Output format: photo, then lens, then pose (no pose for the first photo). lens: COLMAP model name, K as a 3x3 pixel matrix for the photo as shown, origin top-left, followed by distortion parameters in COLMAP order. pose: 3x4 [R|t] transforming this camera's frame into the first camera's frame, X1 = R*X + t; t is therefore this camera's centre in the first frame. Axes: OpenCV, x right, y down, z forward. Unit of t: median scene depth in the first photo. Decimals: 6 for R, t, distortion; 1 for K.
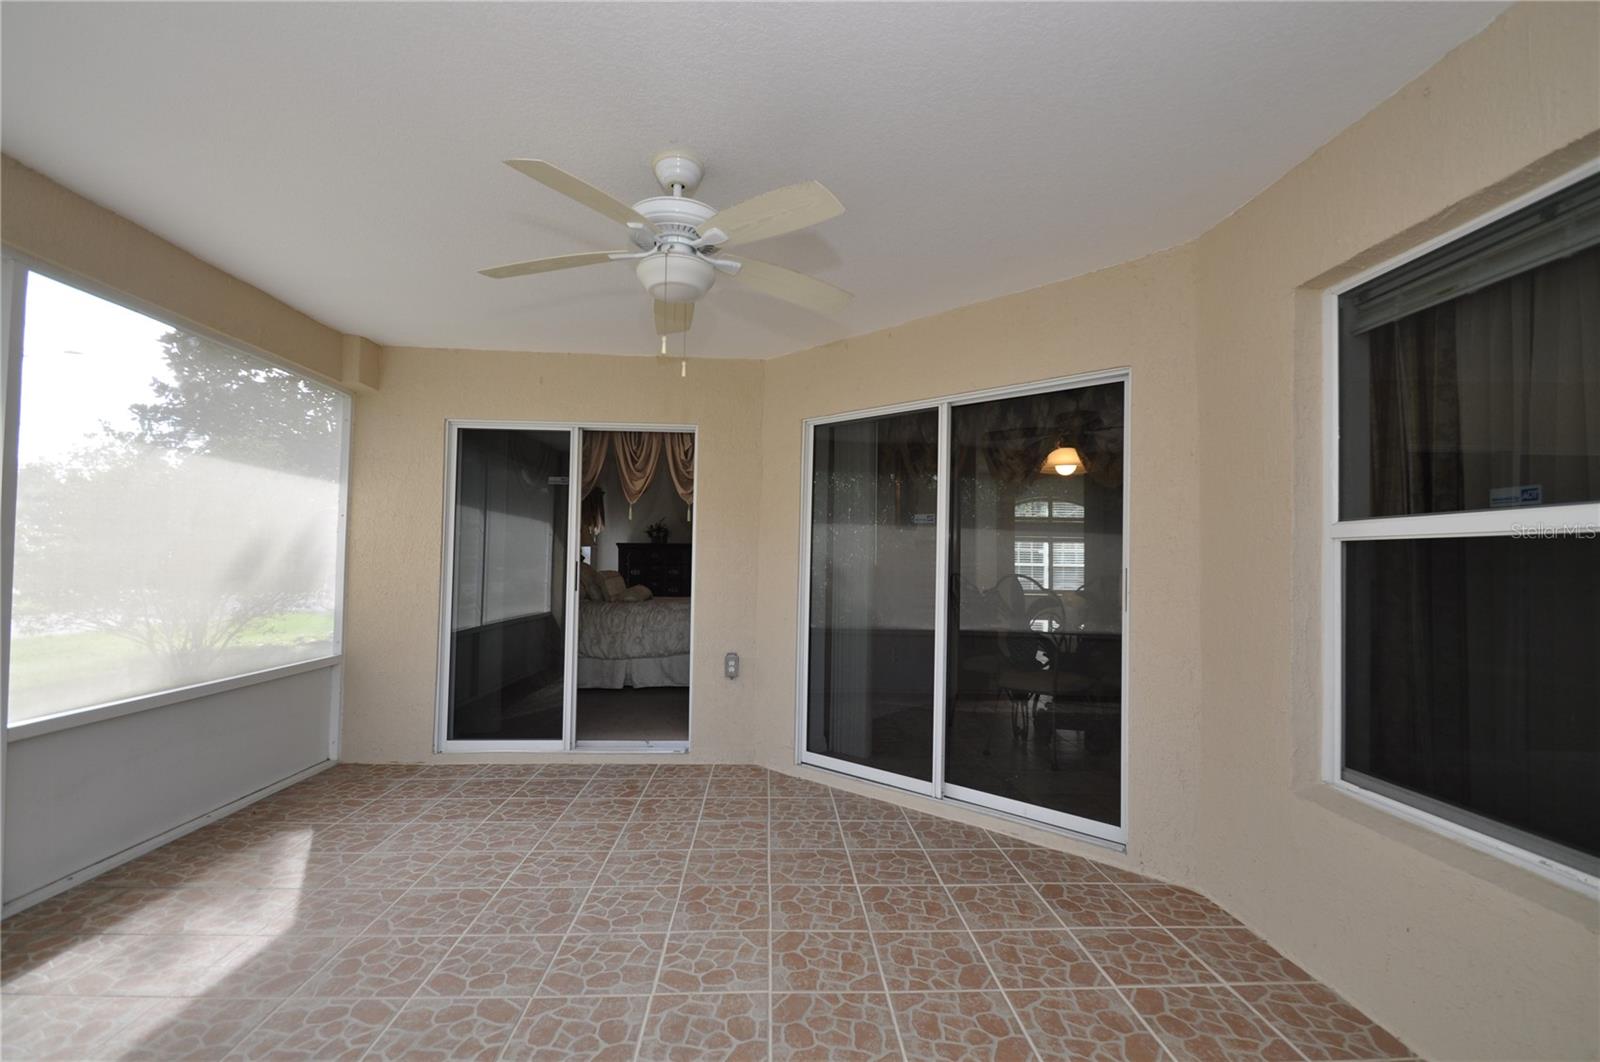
lens RADIAL K [[703.8, 0, 801.1], [0, 703.8, 539.5], [0, 0, 1]] dist [0.016714, -0.017162]
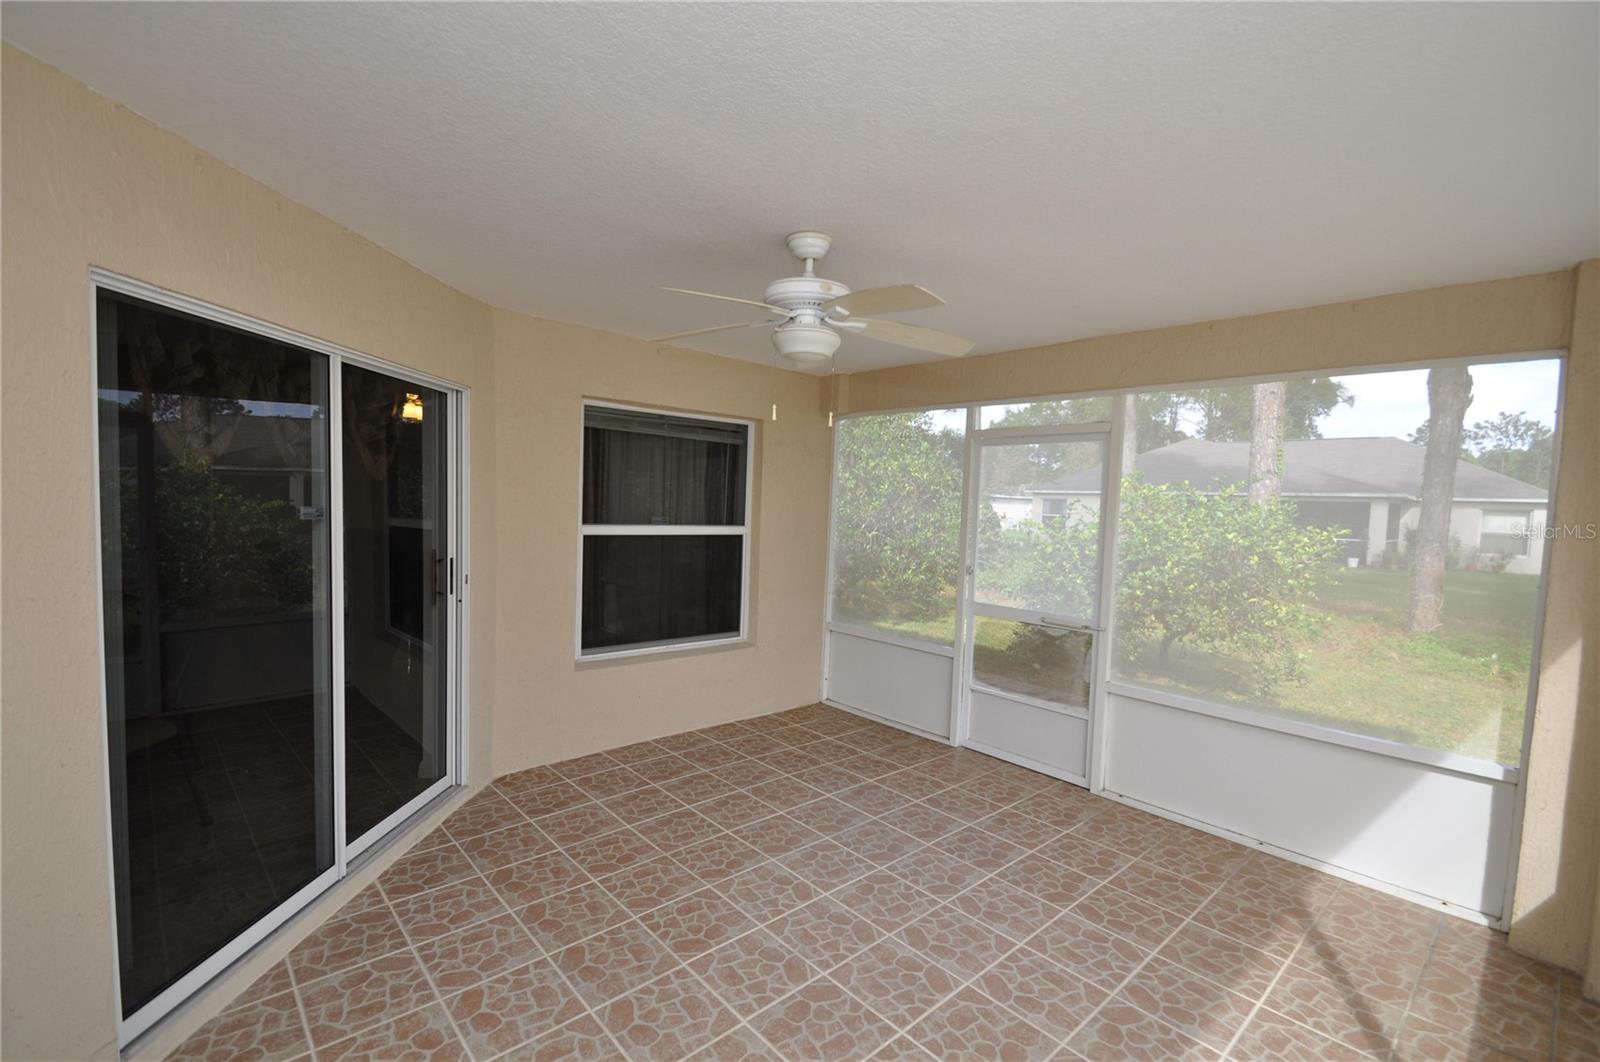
lens RADIAL K [[701.2, 0, 799.9], [0, 701.2, 537.5], [0, 0, 1]] dist [0.023777, -0.022537]
pose [[-0.638176, -0.076984, 0.766032, -0.956736], [-0.070704, 0.996644, 0.041257, -0.098411], [-0.766637, -0.027832, -0.641477, 1.561095]]
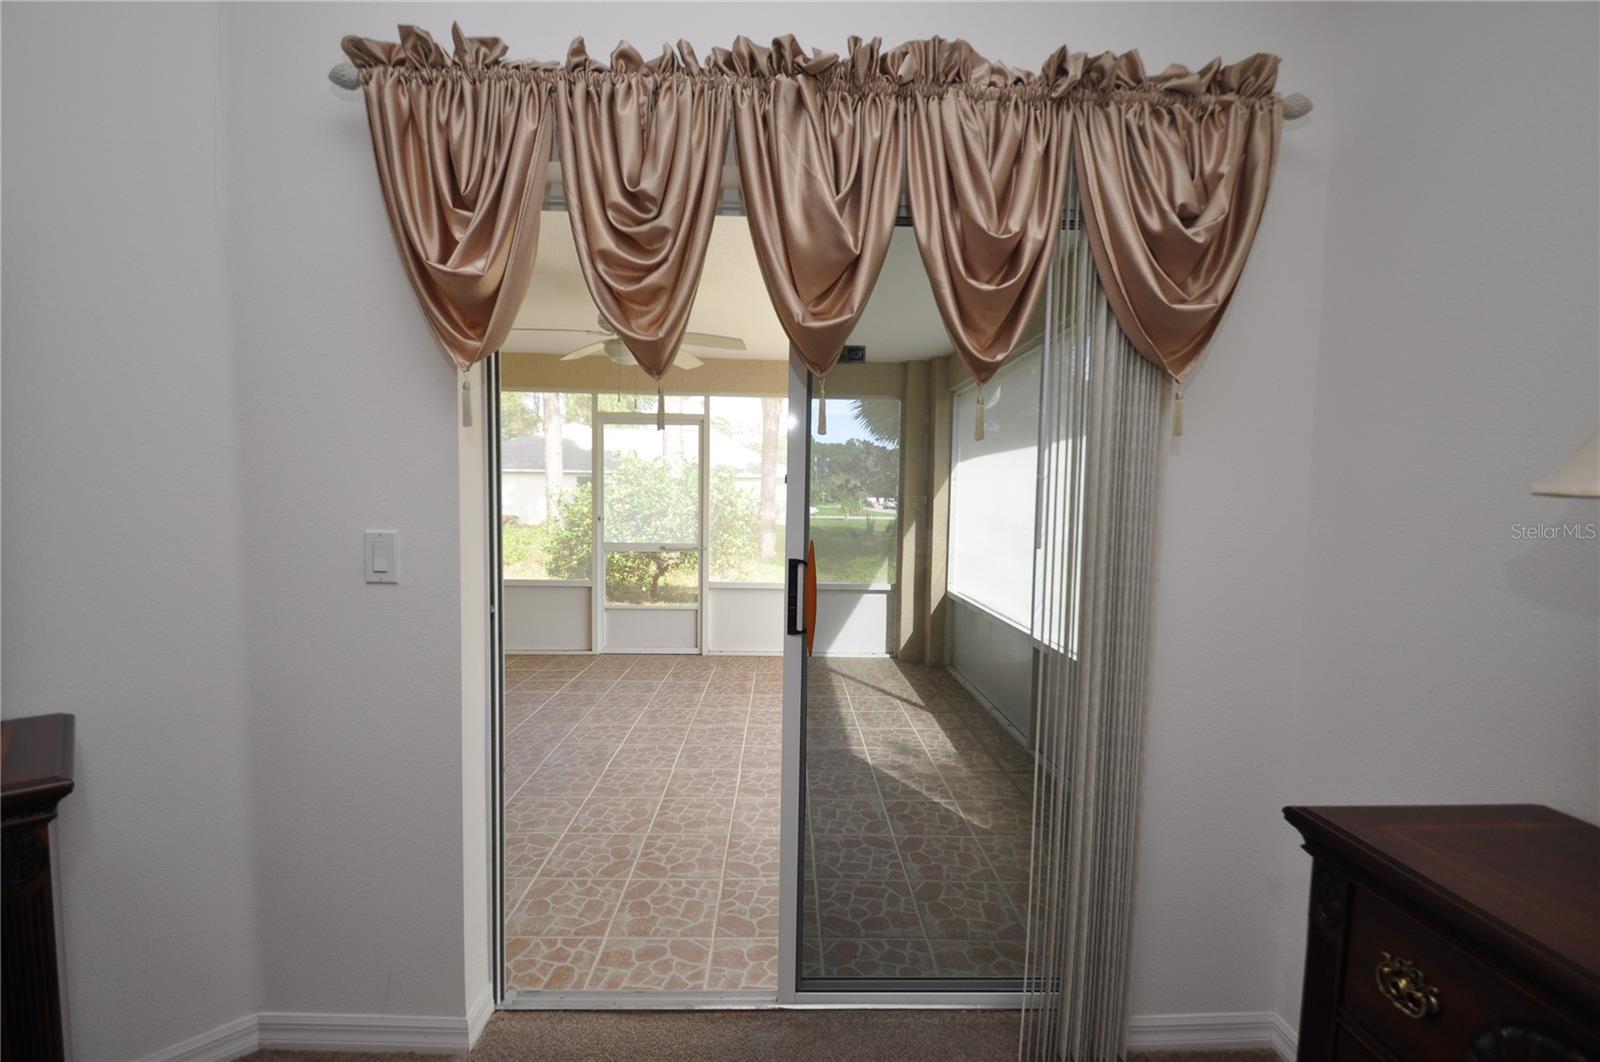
lens RADIAL K [[701.2, 0, 799.9], [0, 701.2, 537.5], [0, 0, 1]] dist [0.023777, -0.022537]
pose [[-0.999296, -0.031407, 0.020516, -0.579053], [-0.030903, 0.999223, 0.024467, 0.015163], [-0.021268, 0.023816, -0.999490, 2.440071]]
